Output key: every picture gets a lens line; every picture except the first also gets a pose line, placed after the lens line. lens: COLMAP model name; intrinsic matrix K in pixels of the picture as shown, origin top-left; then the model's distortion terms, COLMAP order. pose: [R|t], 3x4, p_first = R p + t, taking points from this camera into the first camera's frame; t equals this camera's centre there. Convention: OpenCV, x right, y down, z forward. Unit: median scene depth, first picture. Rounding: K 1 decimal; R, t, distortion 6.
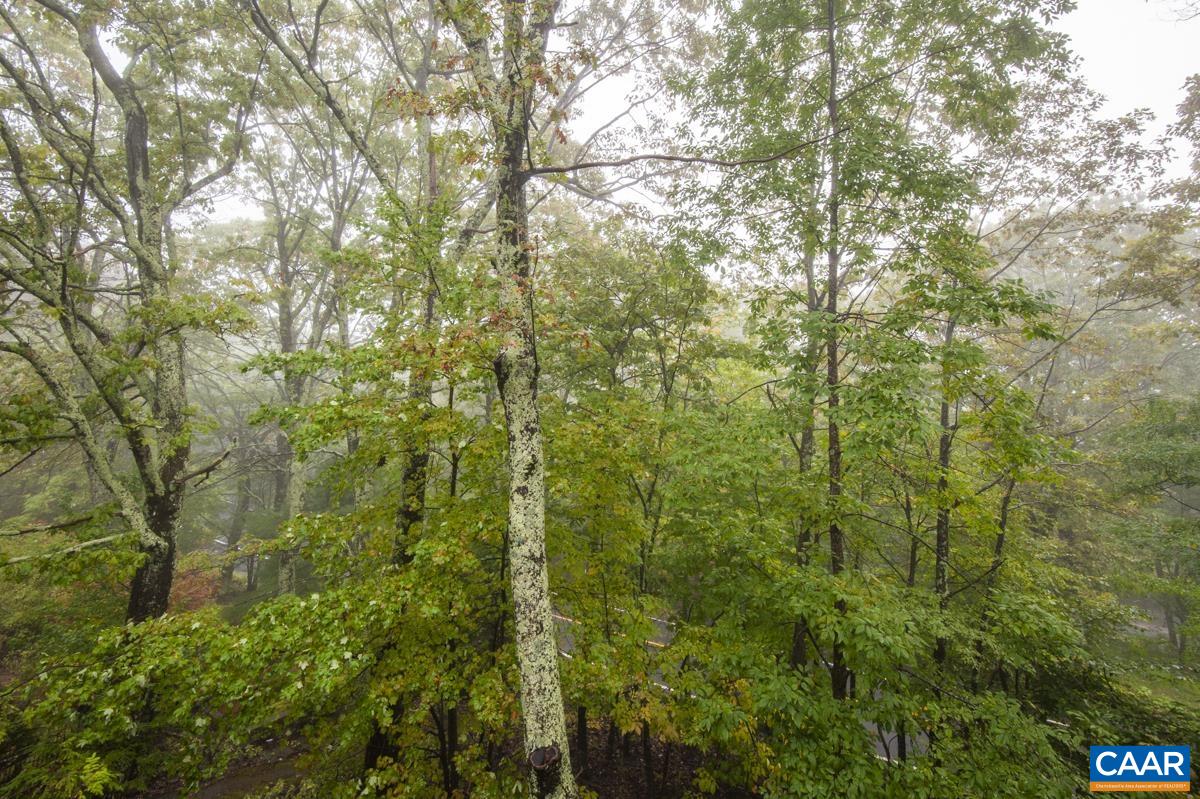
lens RADIAL K [[552.4, 0, 605.3], [0, 552.4, 348.5], [0, 0, 1]] dist [0.017081, 0.005491]
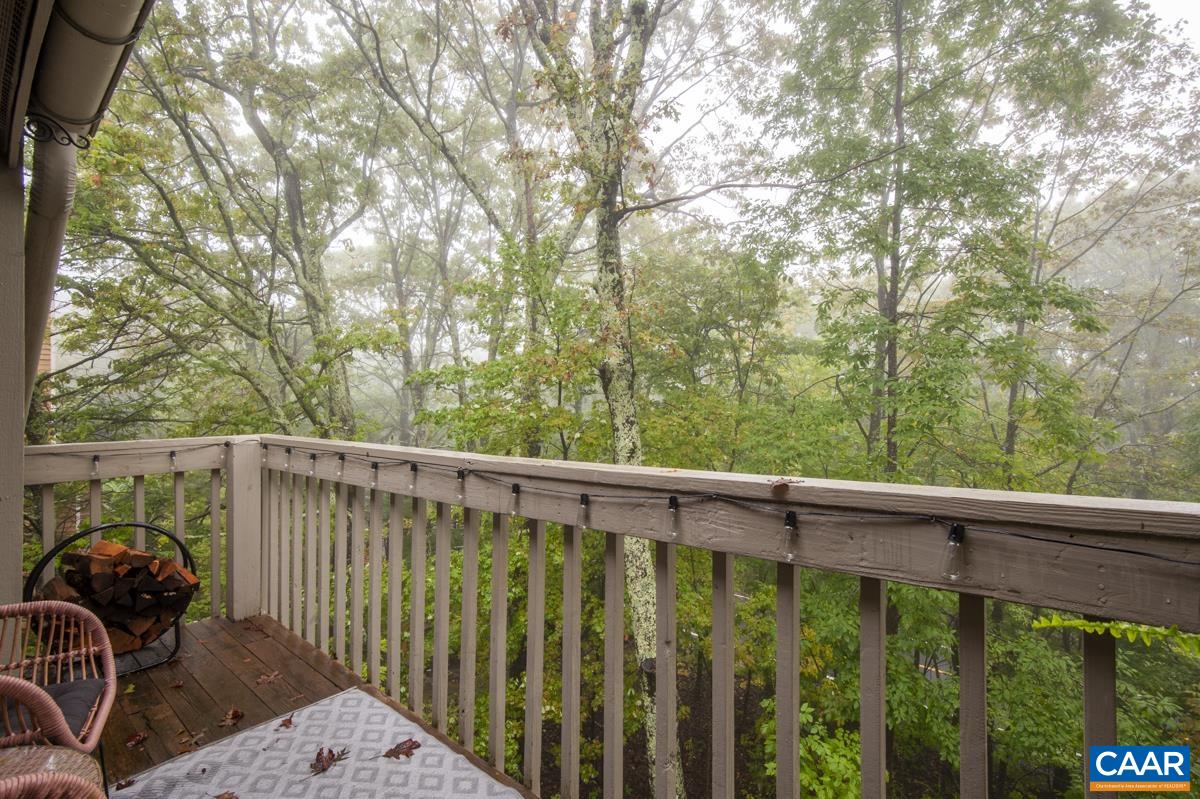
lens RADIAL K [[552.4, 0, 613.5], [0, 552.4, 412.3], [0, 0, 1]] dist [0.017081, 0.005491]
pose [[0.992715, -0.027271, -0.117363, -0.018904], [0.041217, 0.992146, 0.118095, -0.018274], [0.113220, -0.122072, 0.986042, -0.166779]]
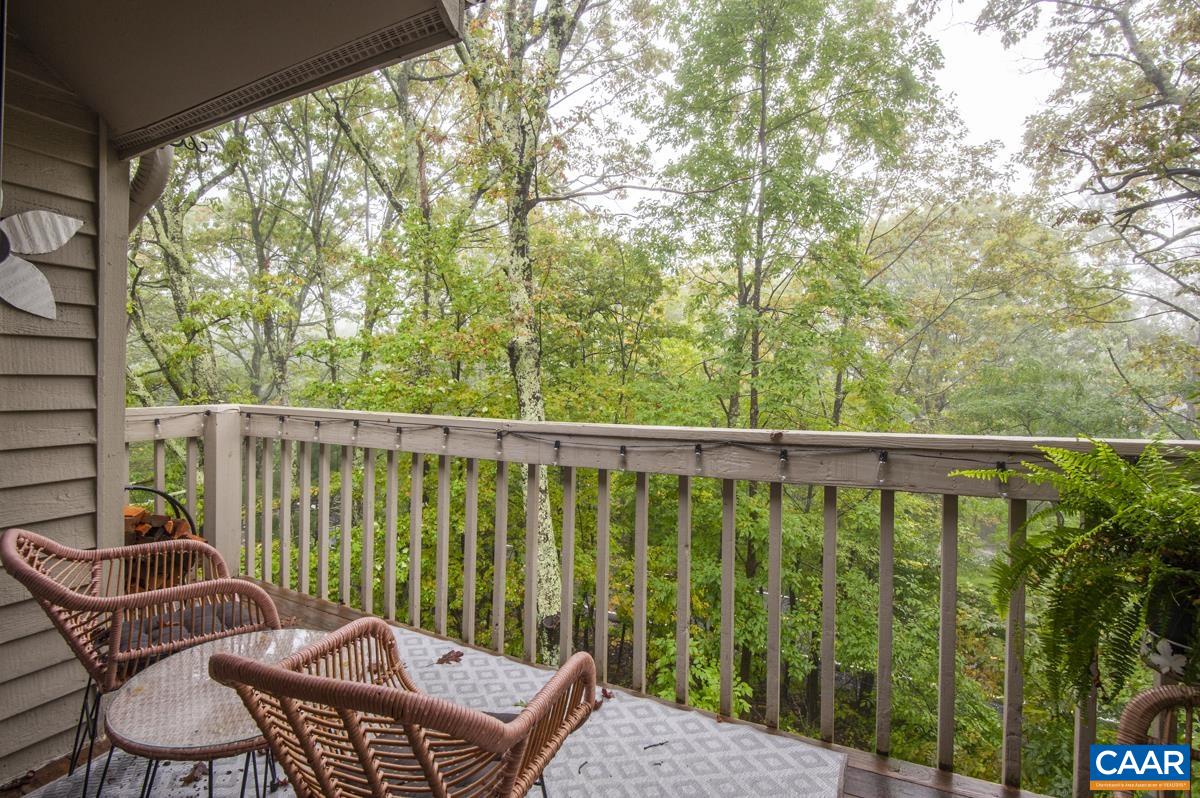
lens RADIAL K [[552.4, 0, 600.7], [0, 552.4, 389.9], [0, 0, 1]] dist [0.017081, 0.005491]
pose [[0.993501, -0.015126, 0.112817, -0.093304], [0.001026, 0.992282, 0.124001, -0.027191], [-0.113821, -0.123079, 0.985848, -0.239372]]
